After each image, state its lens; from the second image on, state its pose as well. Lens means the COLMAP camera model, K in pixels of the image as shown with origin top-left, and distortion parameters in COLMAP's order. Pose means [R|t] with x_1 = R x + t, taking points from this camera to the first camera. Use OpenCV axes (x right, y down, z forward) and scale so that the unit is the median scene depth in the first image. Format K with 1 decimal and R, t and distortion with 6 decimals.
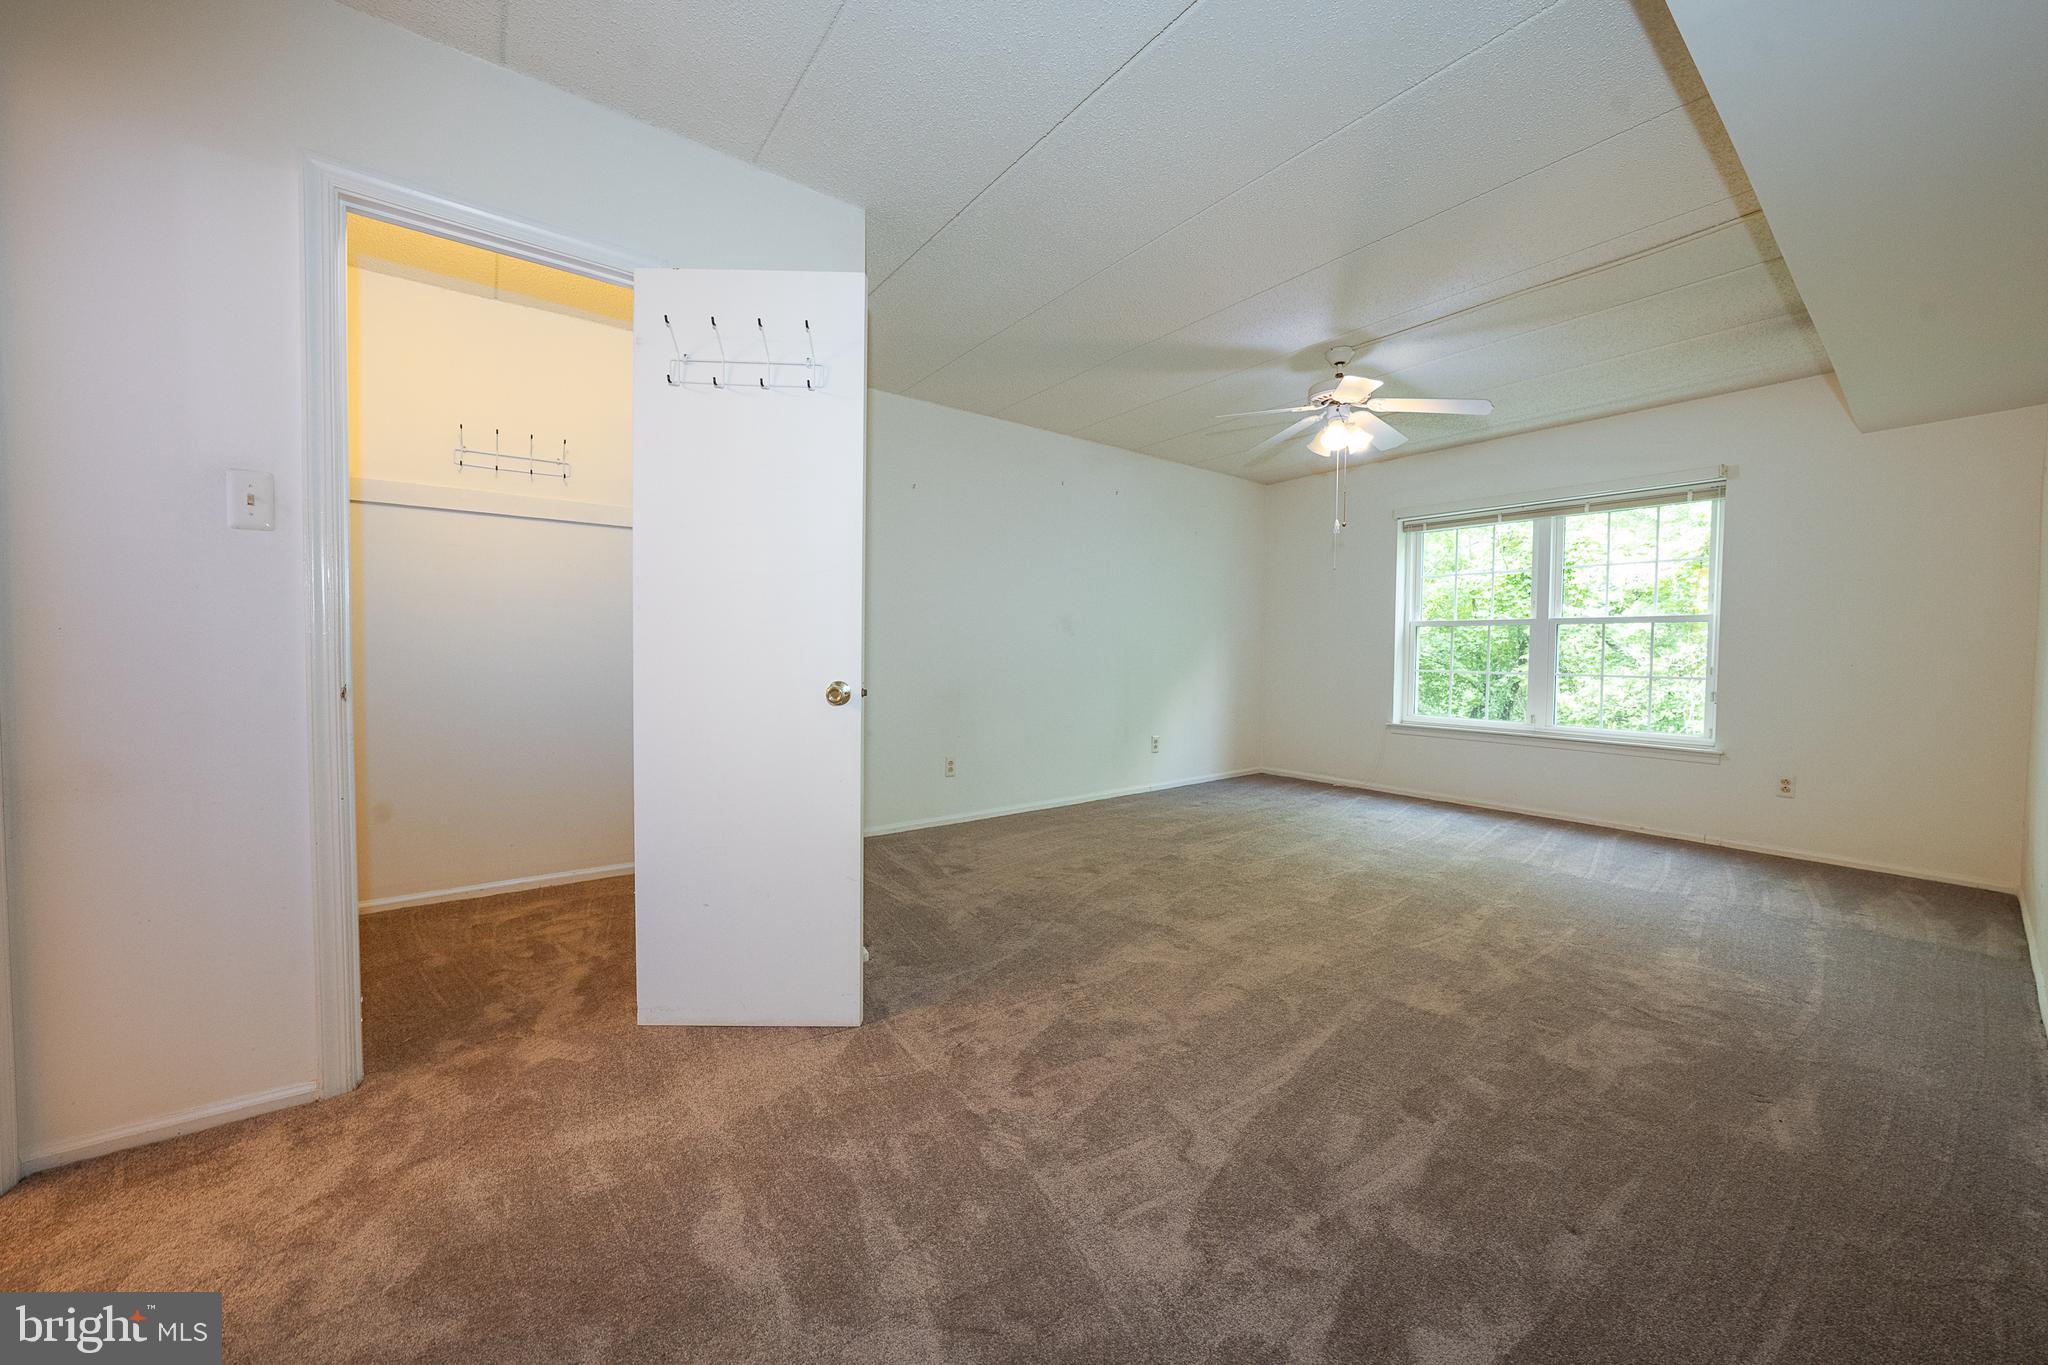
lens RADIAL K [[757.9, 0, 1032.1], [0, 757.9, 678.1], [0, 0, 1]] dist [-0.000055, -0.000021]
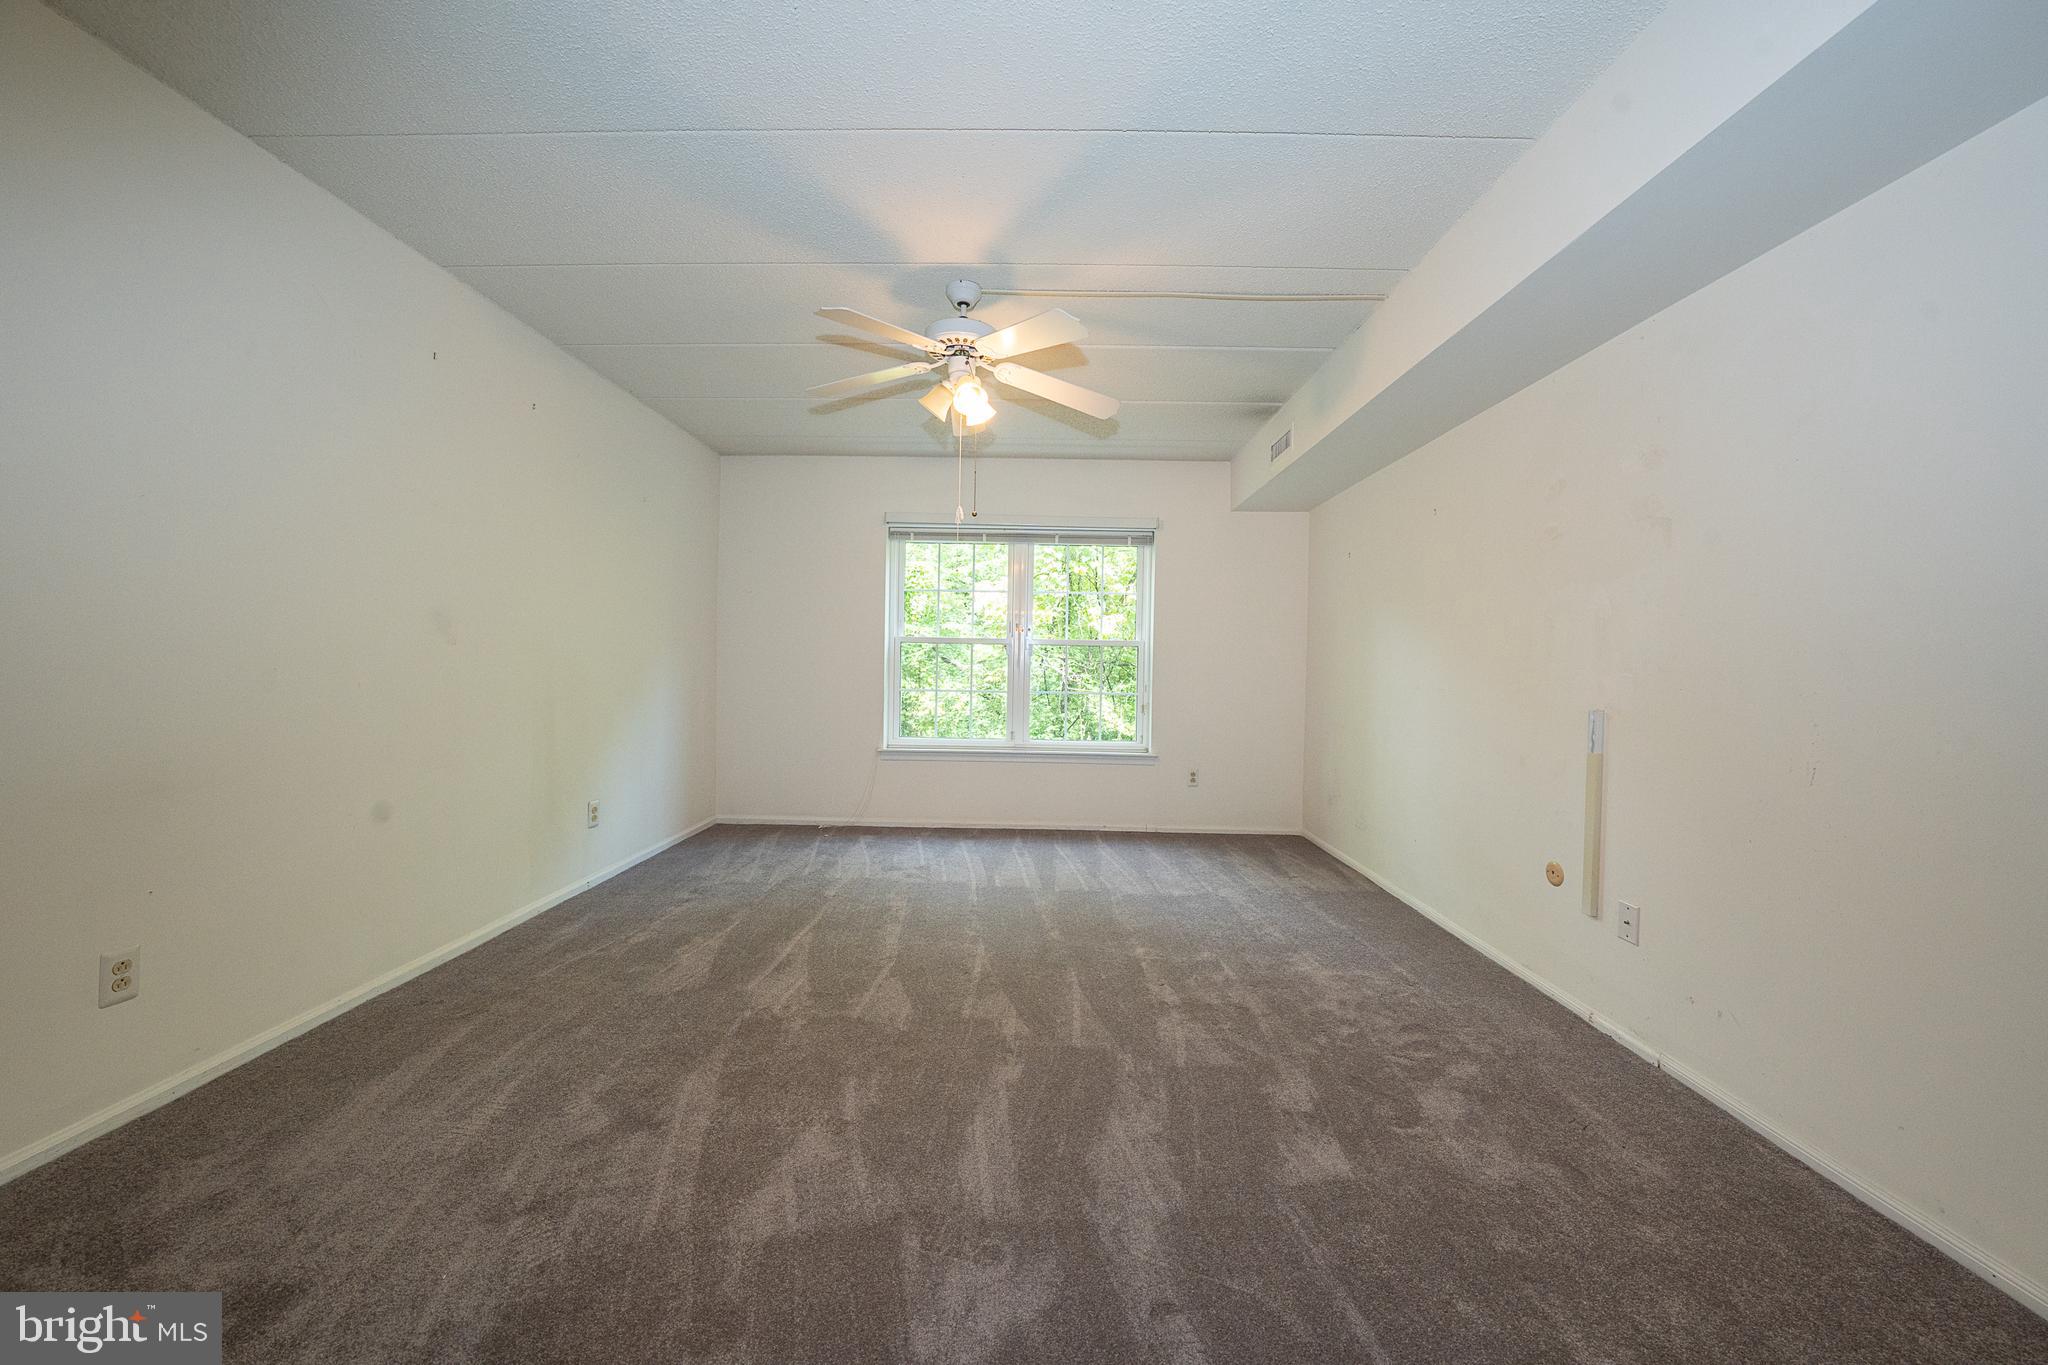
lens RADIAL K [[705.5, 0, 1018.2], [0, 705.5, 677.2], [0, 0, 1]] dist [-0.014653, 0.001995]
pose [[0.613989, -0.013345, 0.789202, -0.123680], [0.016494, 0.999856, 0.004075, -0.037357], [-0.789143, 0.010515, 0.614120, 0.502624]]
